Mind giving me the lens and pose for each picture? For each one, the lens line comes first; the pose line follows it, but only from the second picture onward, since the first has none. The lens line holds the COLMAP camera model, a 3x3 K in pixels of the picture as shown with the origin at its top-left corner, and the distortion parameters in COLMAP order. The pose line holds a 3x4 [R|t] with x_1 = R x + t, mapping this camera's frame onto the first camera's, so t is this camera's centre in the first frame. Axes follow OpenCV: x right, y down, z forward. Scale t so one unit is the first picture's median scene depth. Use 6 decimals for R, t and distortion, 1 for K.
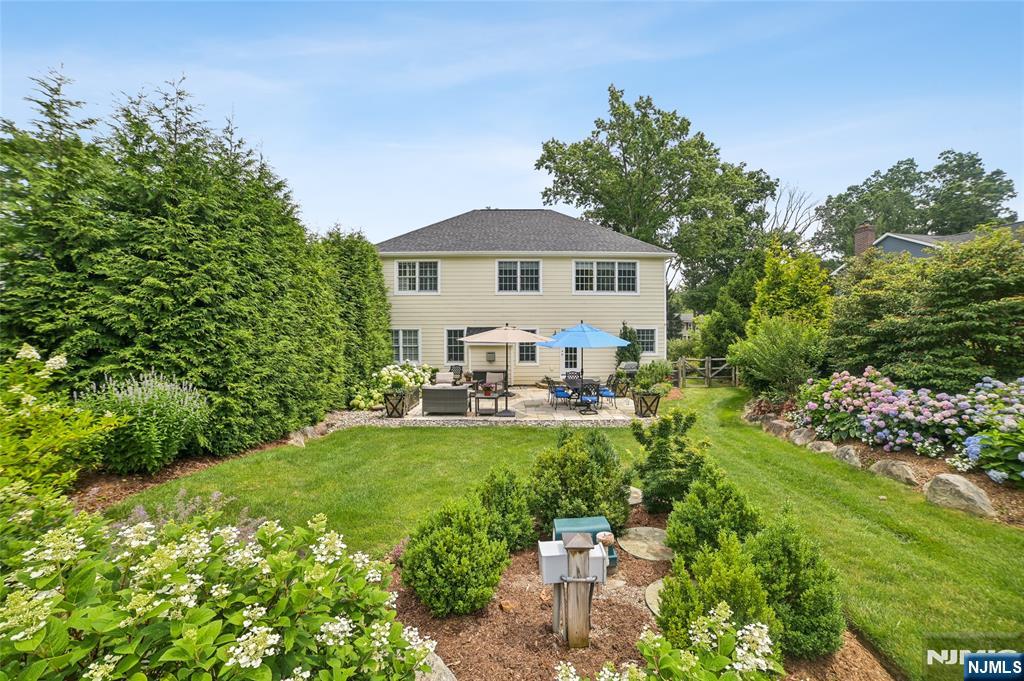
lens RADIAL K [[415.8, 0, 518.2], [0, 415.8, 330.3], [0, 0, 1]] dist [-0.001284, 0.000018]
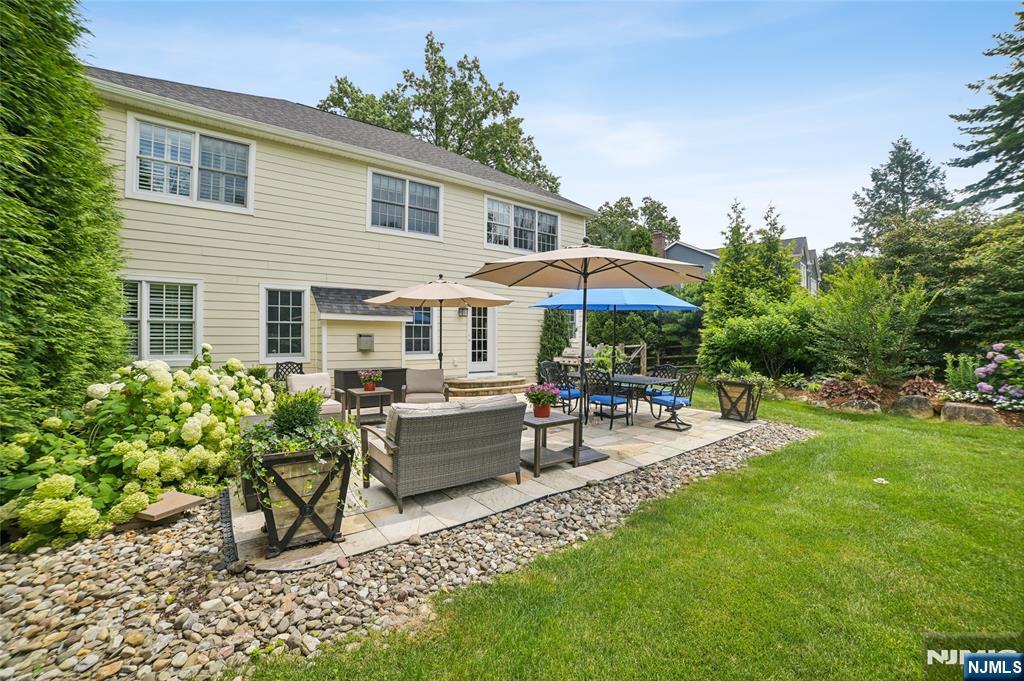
lens RADIAL K [[402.6, 0, 497.5], [0, 402.6, 342.2], [0, 0, 1]] dist [-0.019172, 0.002325]
pose [[0.834844, -0.002394, 0.550482, -0.202487], [-0.006210, 0.999886, 0.013767, 0.052123], [-0.550452, -0.014912, 0.834734, 0.456585]]
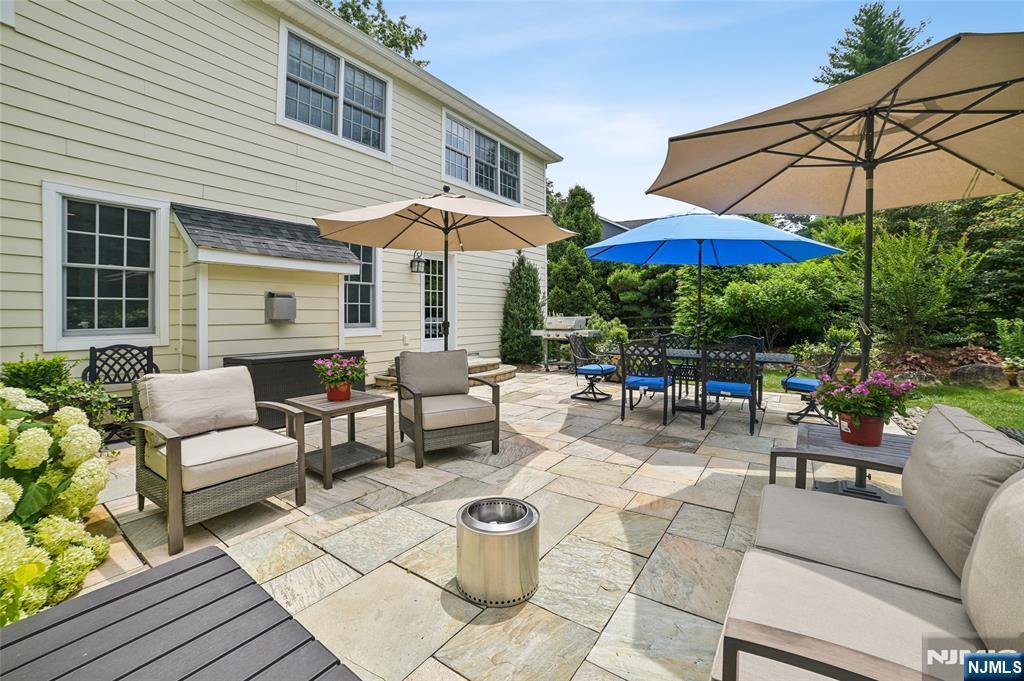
lens RADIAL K [[402.6, 0, 498.3], [0, 402.6, 307.6], [0, 0, 1]] dist [-0.019172, 0.002325]
pose [[0.622897, 0.004923, 0.782288, -0.192545], [-0.007342, 0.999973, -0.000446, 0.059235], [-0.782269, -0.005465, 0.622916, 0.659221]]
